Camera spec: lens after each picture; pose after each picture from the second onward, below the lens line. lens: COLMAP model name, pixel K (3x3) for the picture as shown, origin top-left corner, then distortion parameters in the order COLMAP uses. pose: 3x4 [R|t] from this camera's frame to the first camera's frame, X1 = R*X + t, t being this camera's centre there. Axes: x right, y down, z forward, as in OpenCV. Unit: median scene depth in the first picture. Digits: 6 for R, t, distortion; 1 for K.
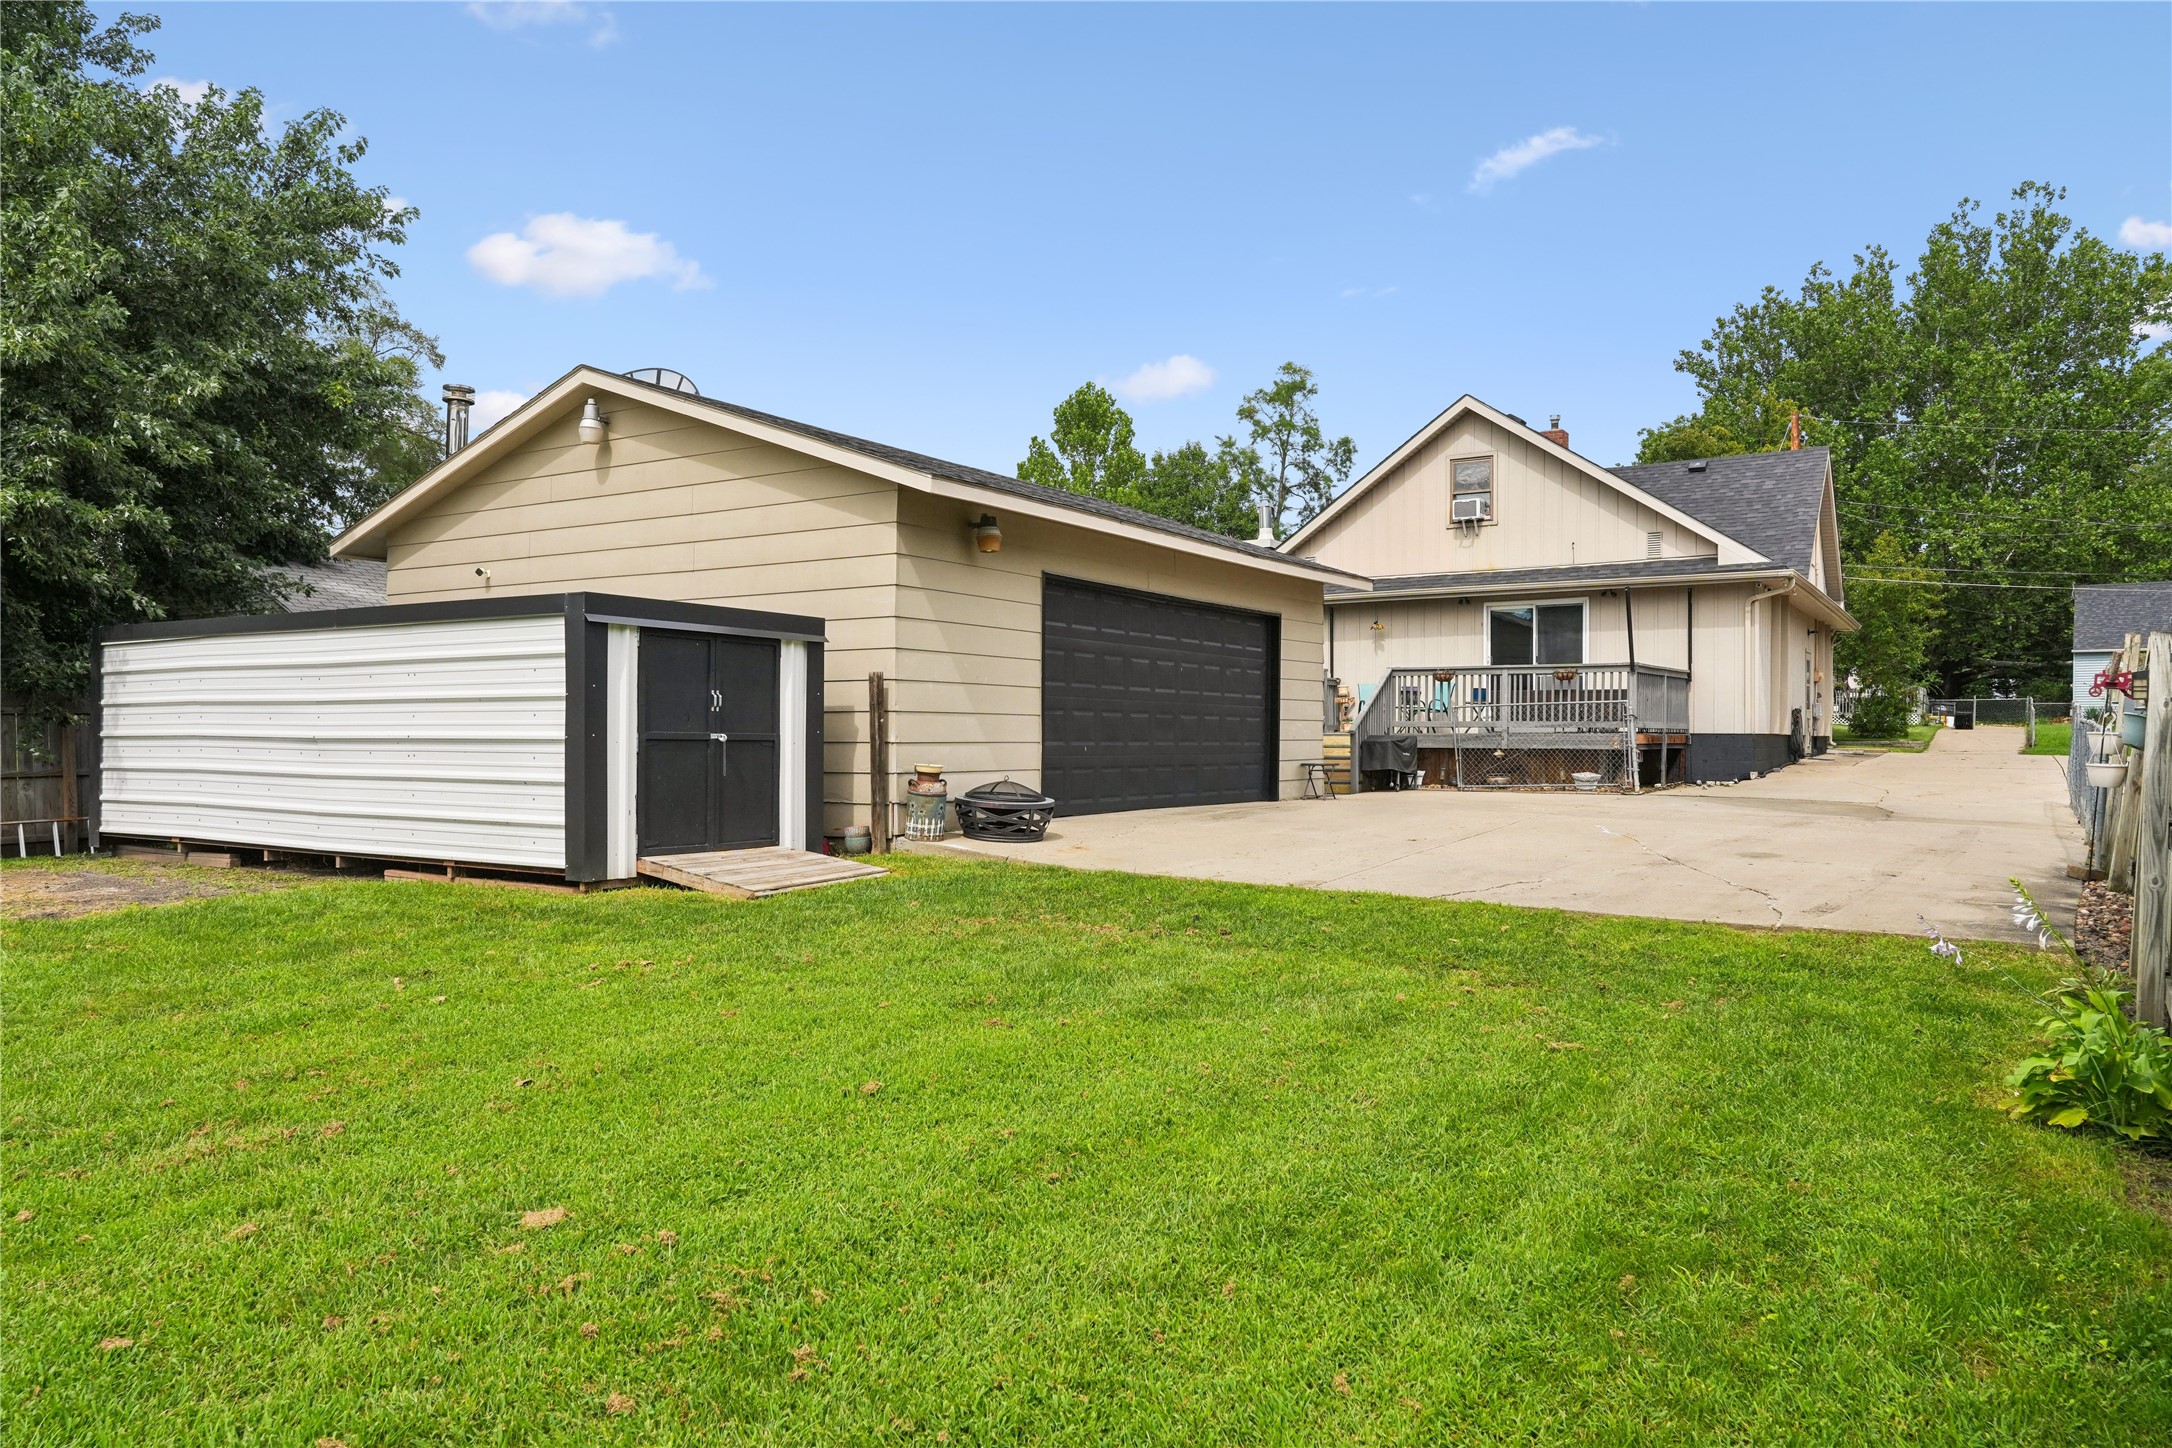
lens RADIAL K [[1476.3, 0, 1086.3], [0, 1476.3, 722.1], [0, 0, 1]] dist [0.002907, 0.000358]
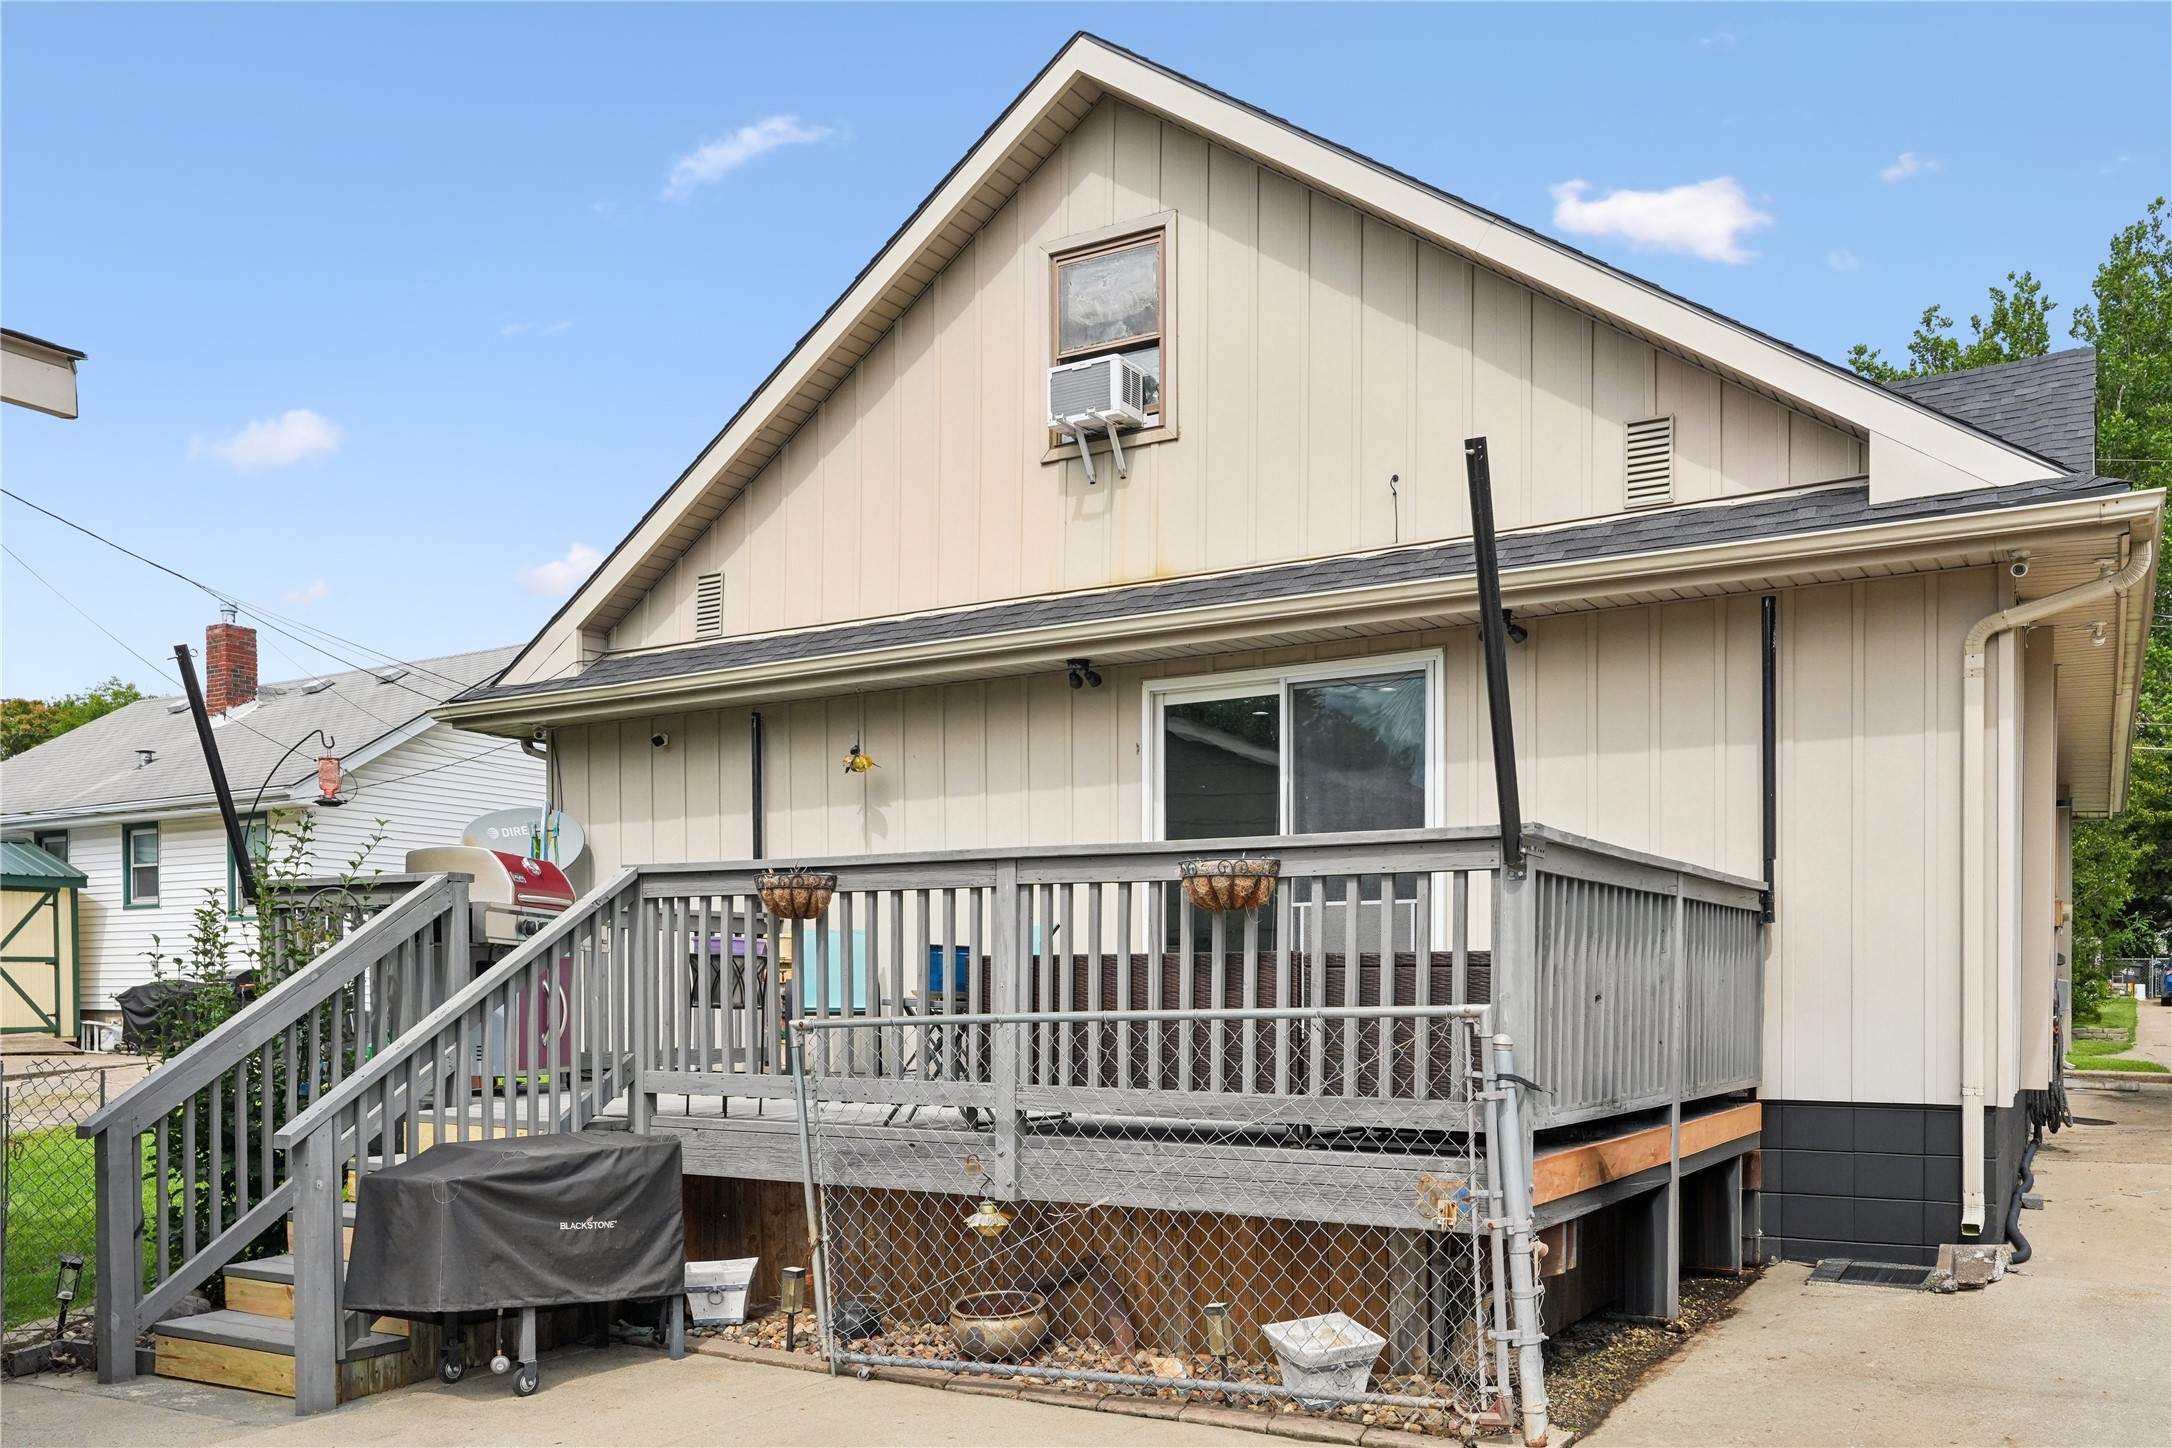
lens RADIAL K [[1692.4, 0, 1099.7], [0, 1692.4, 974.6], [0, 0, 1]] dist [0.008661, -0.000974]
pose [[0.999634, 0.000770, 0.027026, 0.266511], [-0.000719, 0.999998, -0.001881, -0.016285], [-0.027027, 0.001860, 0.999633, 0.666067]]
